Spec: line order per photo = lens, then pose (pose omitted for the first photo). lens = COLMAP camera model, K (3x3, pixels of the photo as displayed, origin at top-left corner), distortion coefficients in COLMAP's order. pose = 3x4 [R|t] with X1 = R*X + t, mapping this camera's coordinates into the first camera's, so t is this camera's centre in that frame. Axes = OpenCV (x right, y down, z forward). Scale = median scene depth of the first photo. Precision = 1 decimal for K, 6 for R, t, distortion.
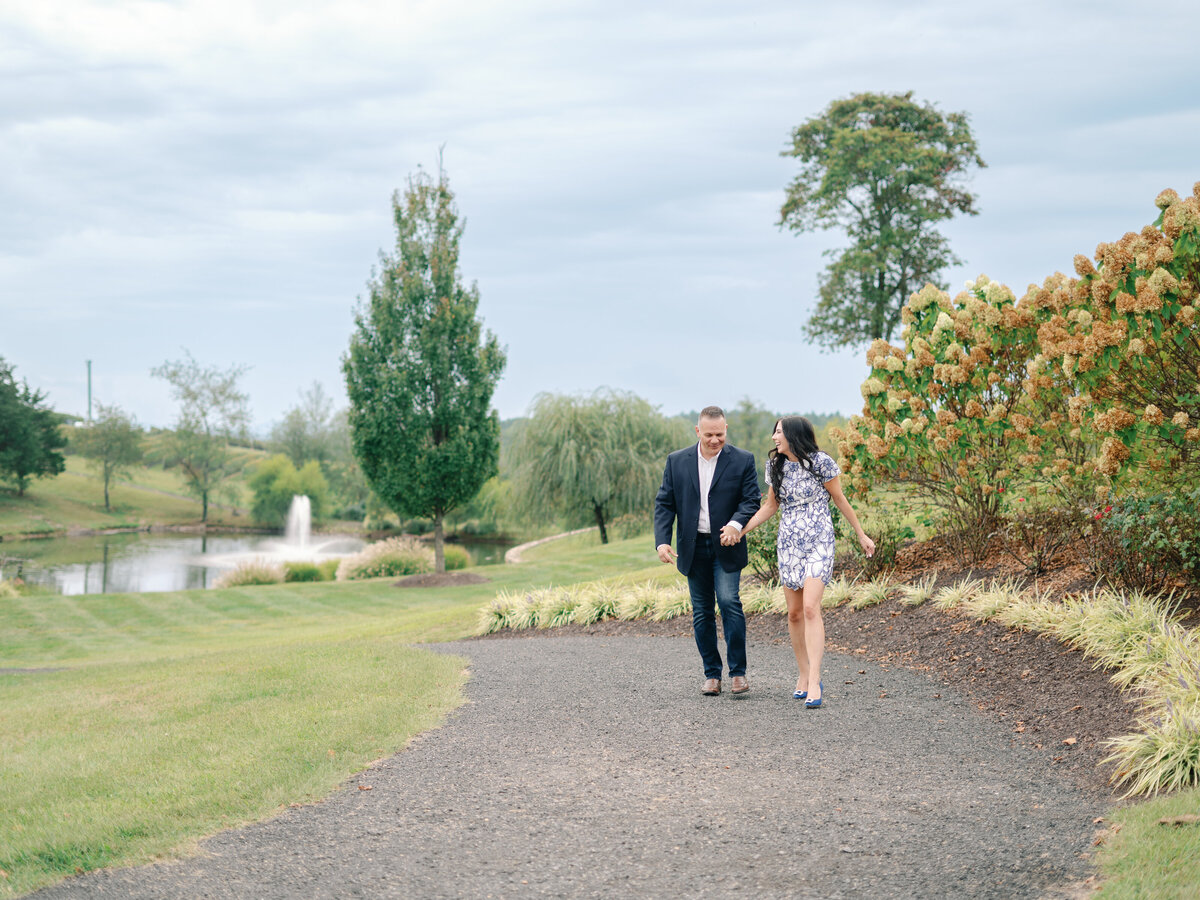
lens RADIAL K [[1907.8, 0, 602.3], [0, 1907.8, 447.4], [0, 0, 1]] dist [-0.025093, 0.000000]
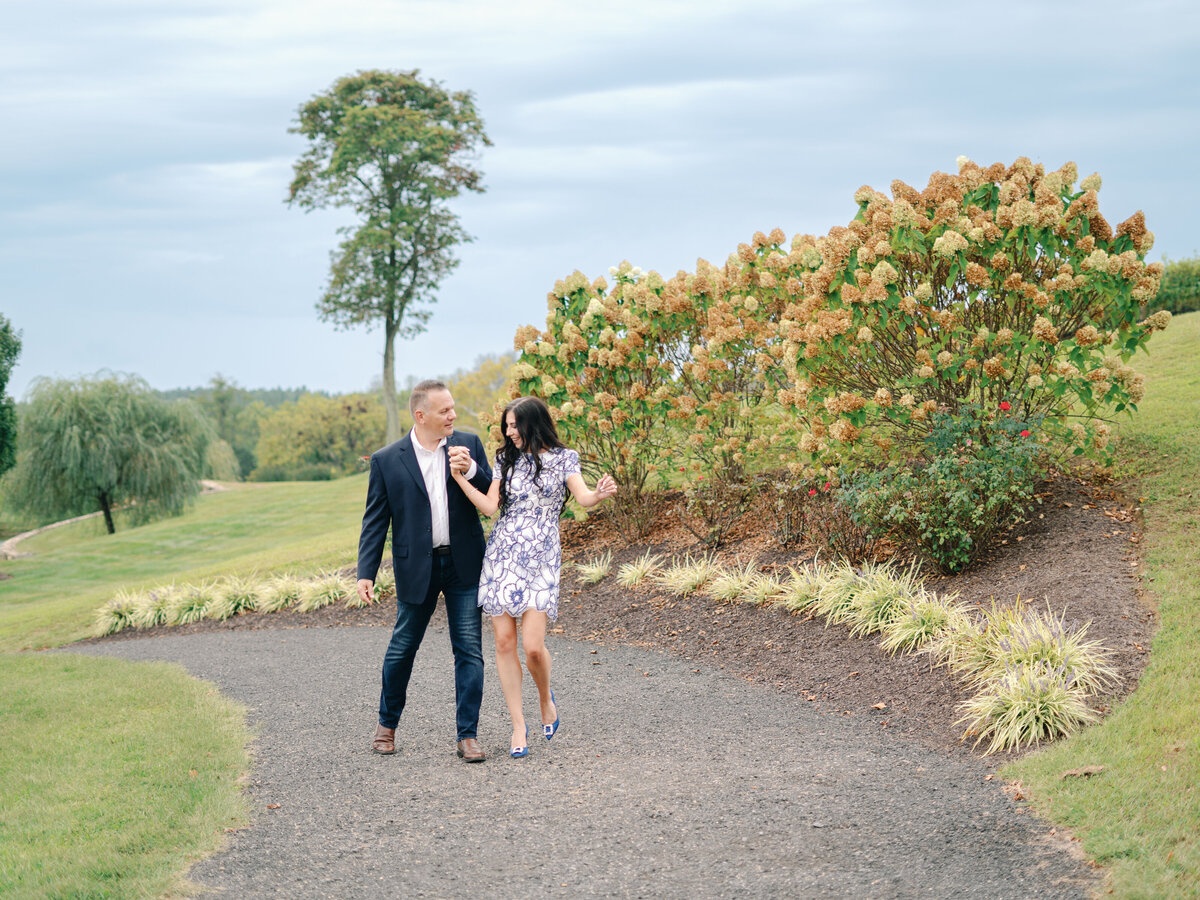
lens RADIAL K [[1907.8, 0, 611.3], [0, 1907.8, 443.9], [0, 0, 1]] dist [-0.025093, 0.000000]
pose [[0.959506, -0.034673, 0.279546, -0.028238], [0.031283, 0.999373, 0.016581, -0.002385], [-0.279945, -0.007165, 0.959989, 0.000991]]
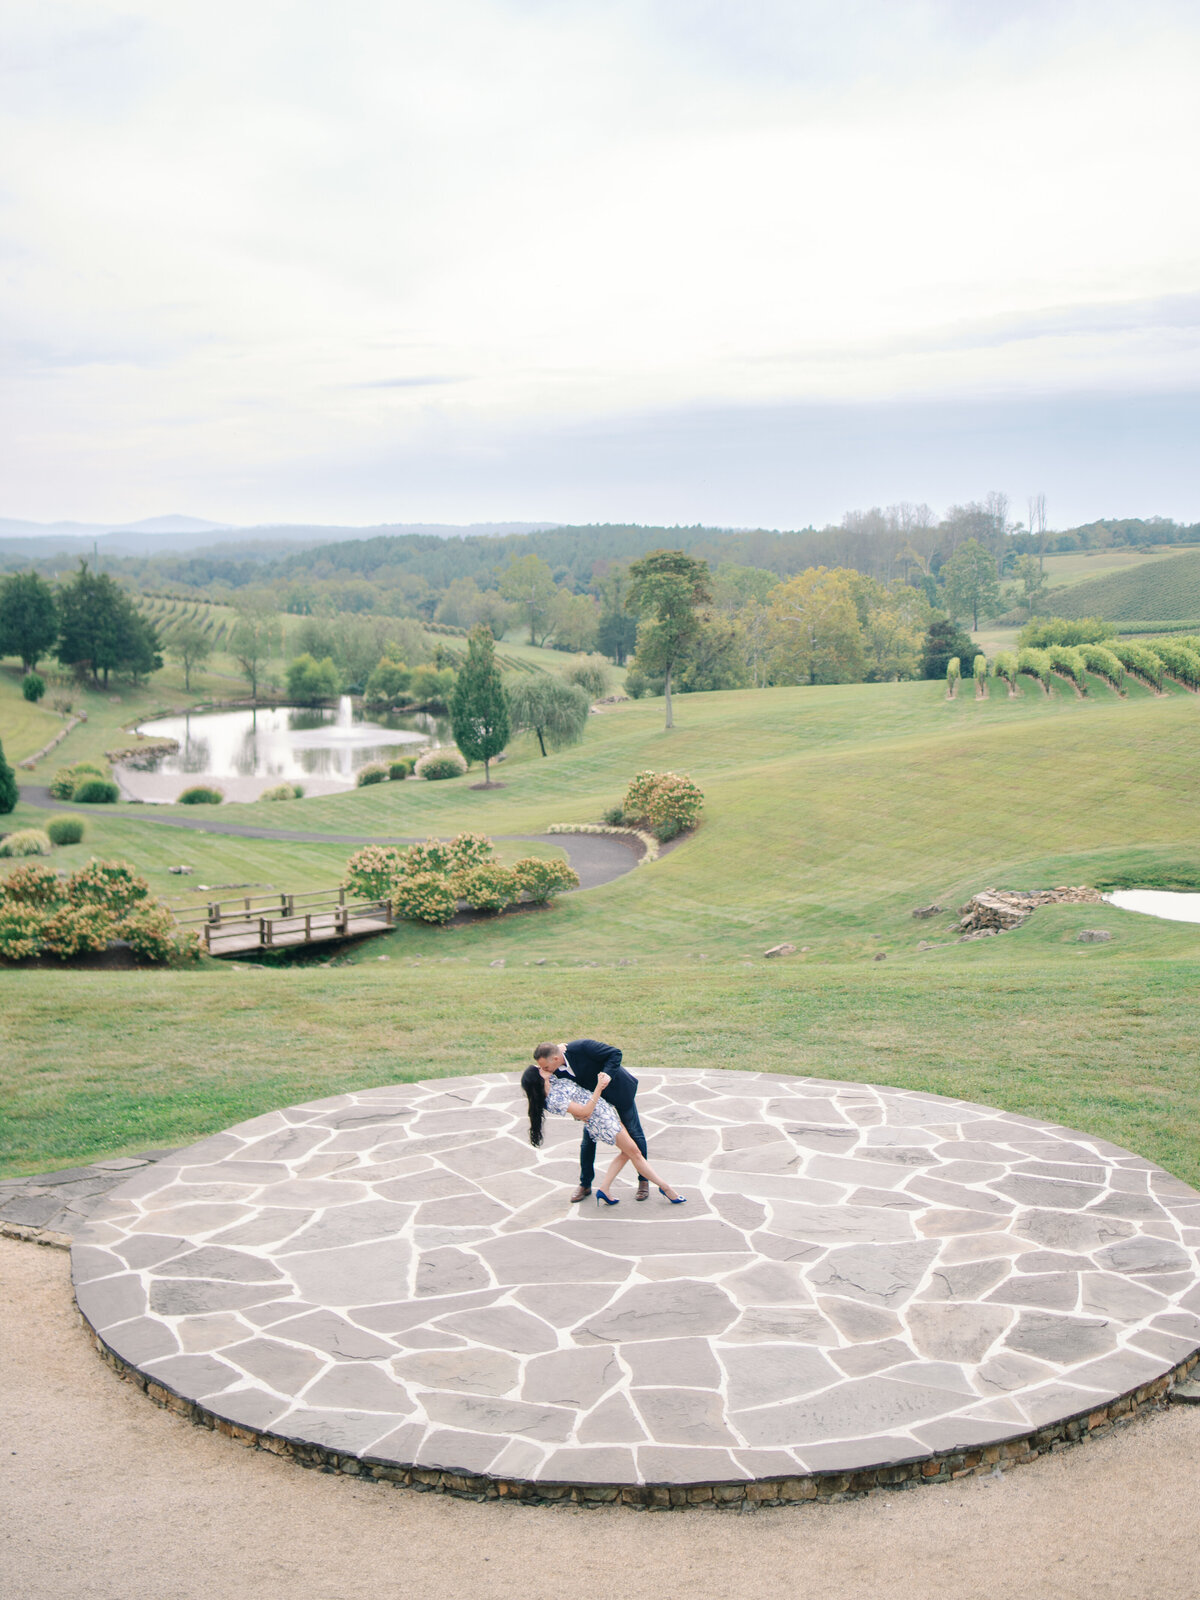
lens RADIAL K [[1850.7, 0, 606.6], [0, 1850.7, 788.4], [0, 0, 1]] dist [-0.066118, 0.000000]
pose [[0.997493, -0.025721, 0.065932, -0.073256], [0.016476, 0.990419, 0.137110, -0.208214], [-0.068827, -0.135680, 0.988359, -1.141791]]
